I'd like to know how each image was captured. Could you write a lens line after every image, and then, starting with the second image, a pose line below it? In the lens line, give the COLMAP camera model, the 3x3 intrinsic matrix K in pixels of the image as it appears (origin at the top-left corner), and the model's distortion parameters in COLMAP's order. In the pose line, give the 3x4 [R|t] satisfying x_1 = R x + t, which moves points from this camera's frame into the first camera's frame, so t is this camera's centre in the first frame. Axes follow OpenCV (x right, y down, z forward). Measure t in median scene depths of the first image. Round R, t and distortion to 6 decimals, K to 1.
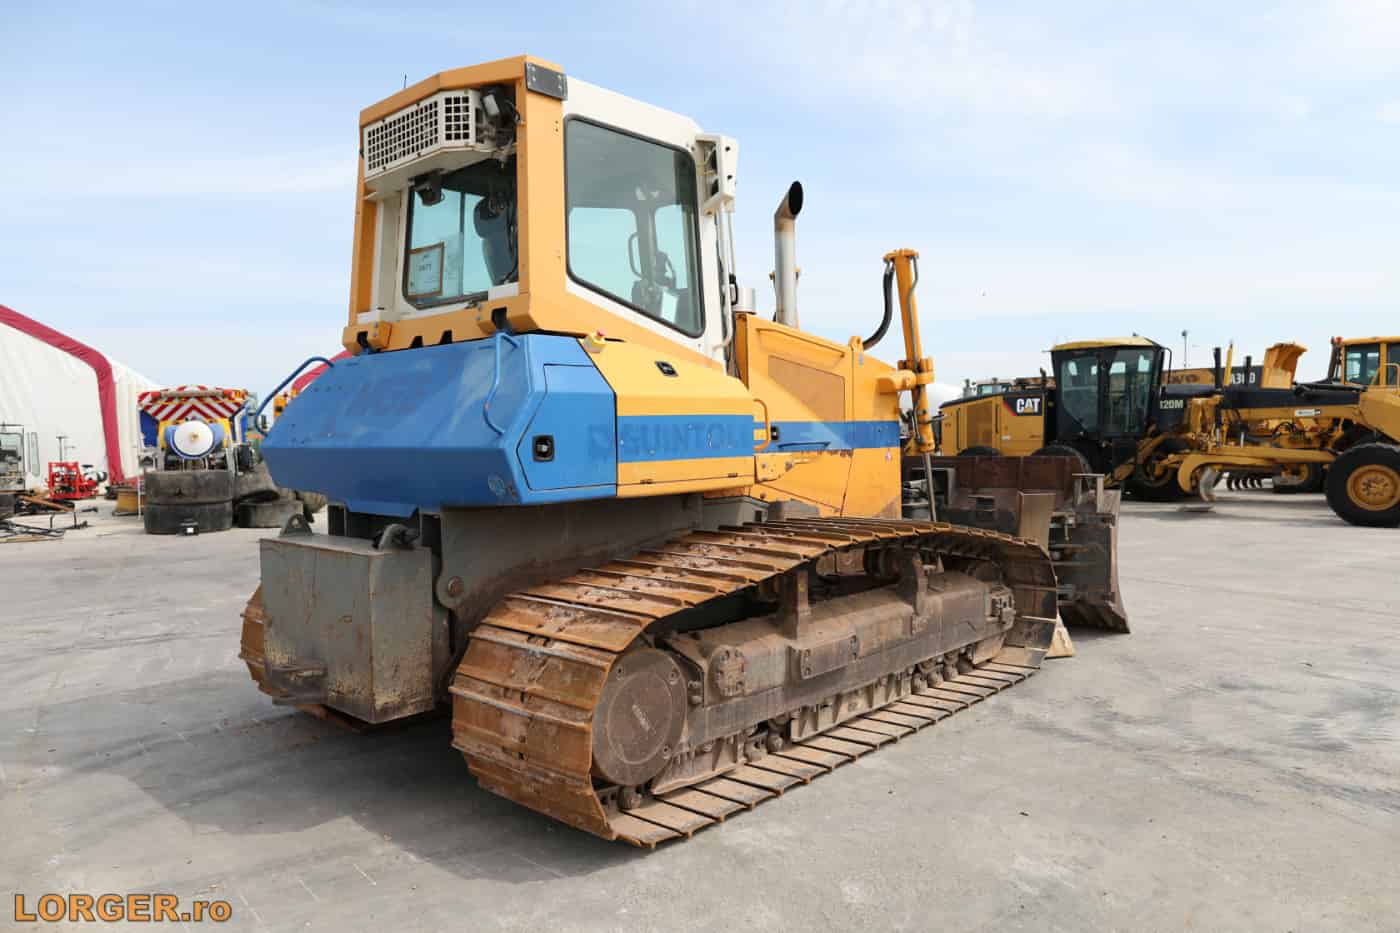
lens RADIAL K [[945.1, 0, 704.7], [0, 945.1, 467.6], [0, 0, 1]] dist [-0.002605, -0.001434]
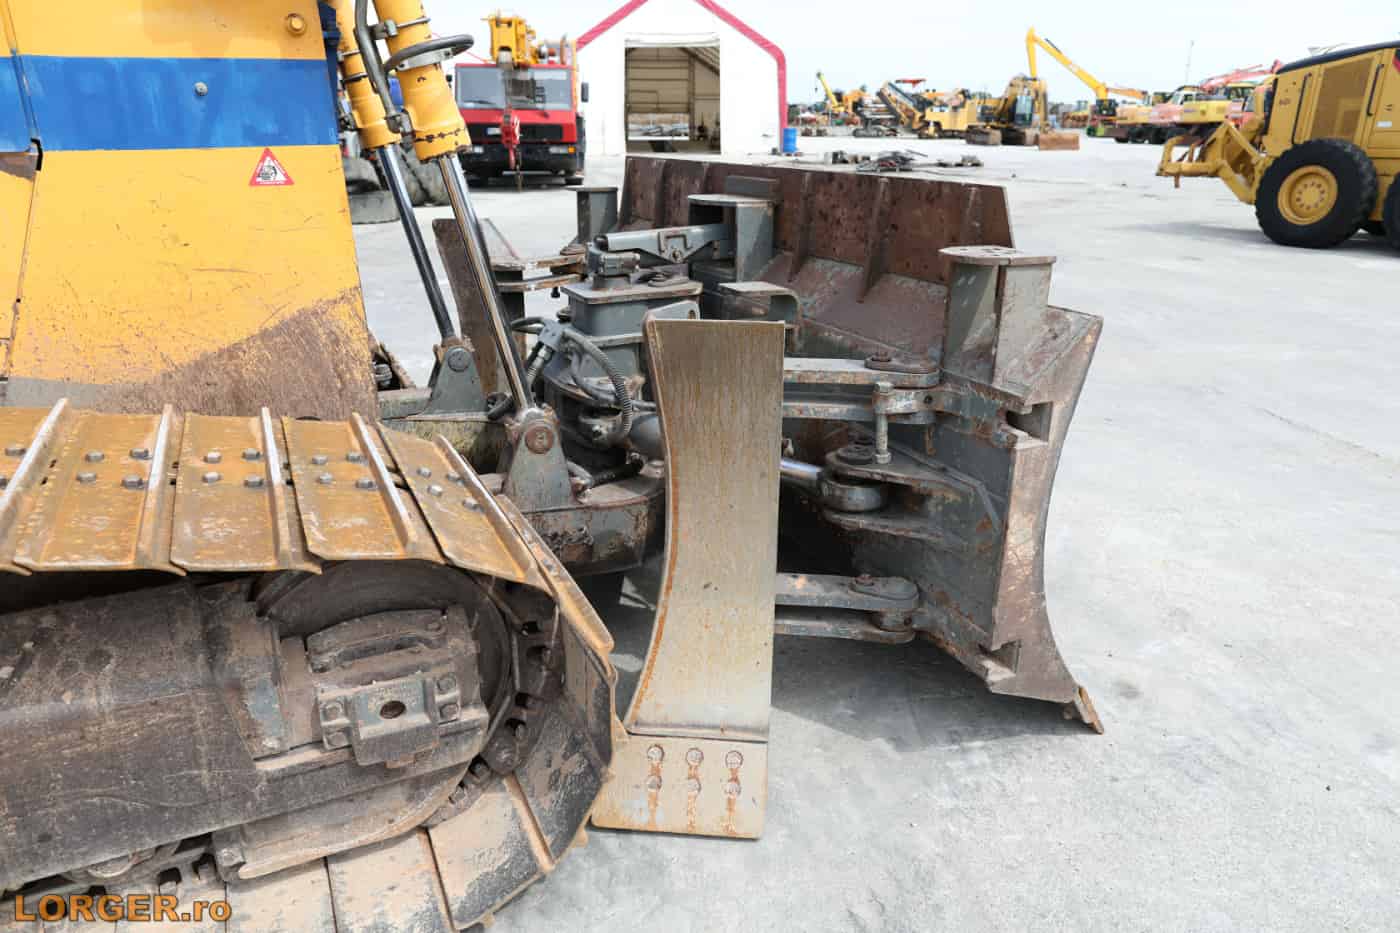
lens RADIAL K [[935.3, 0, 665.6], [0, 935.3, 463.5], [0, 0, 1]] dist [-0.008501, -0.002693]
pose [[0.917887, 0.139139, -0.371650, 0.480300], [-0.015639, 0.948475, 0.316465, -0.022136], [0.396533, -0.284667, 0.872769, 0.776849]]
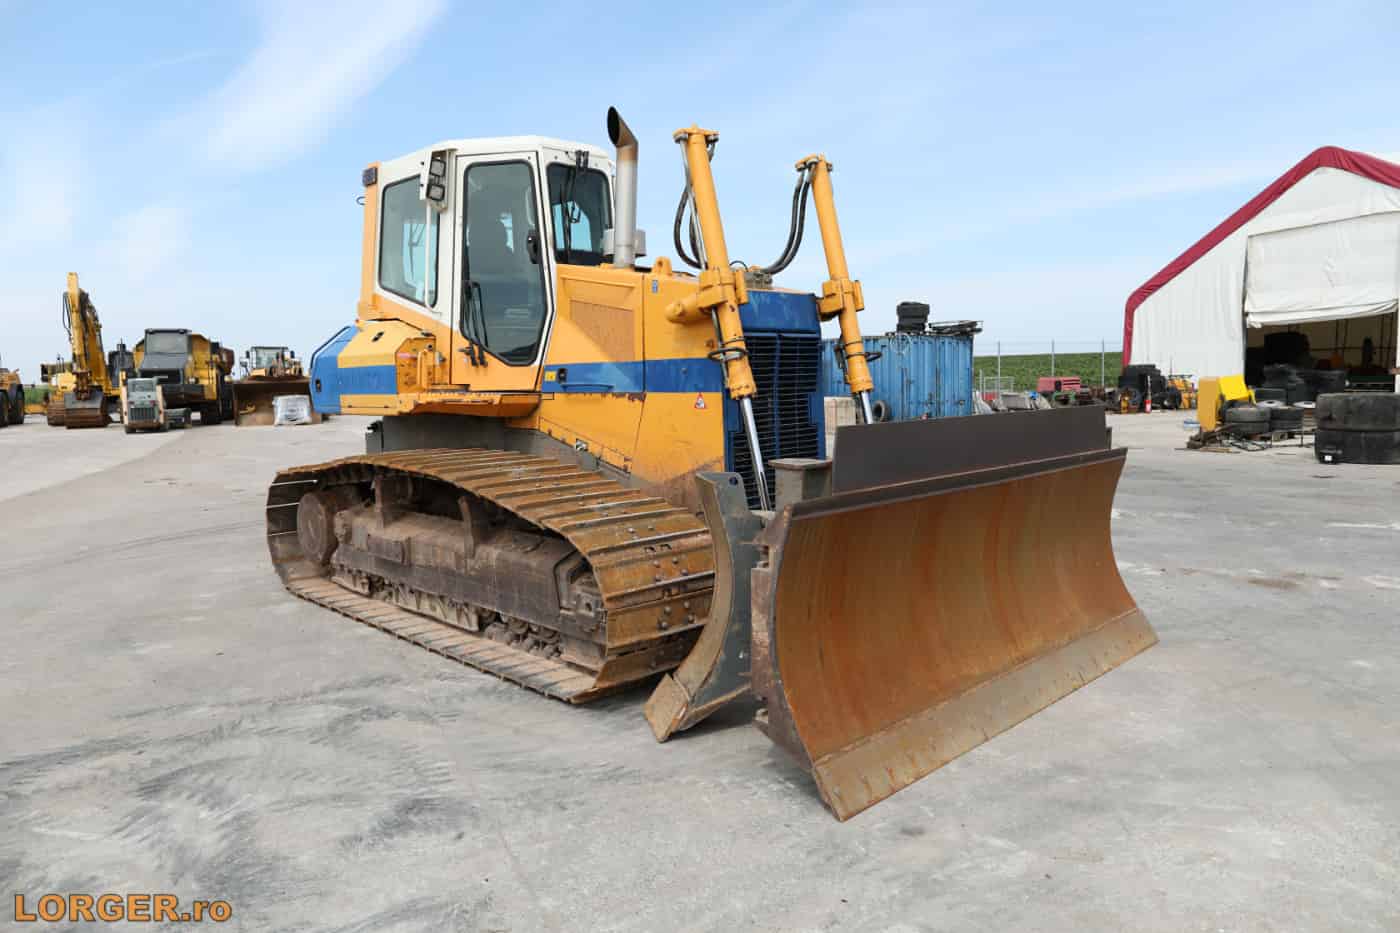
lens RADIAL K [[945.1, 0, 704.7], [0, 945.1, 467.6], [0, 0, 1]] dist [-0.002605, -0.001434]
pose [[-0.061967, 0.114217, -0.991521, 1.016166], [-0.016550, 0.993176, 0.115442, -0.051960], [0.997941, 0.023563, -0.059654, 1.103068]]
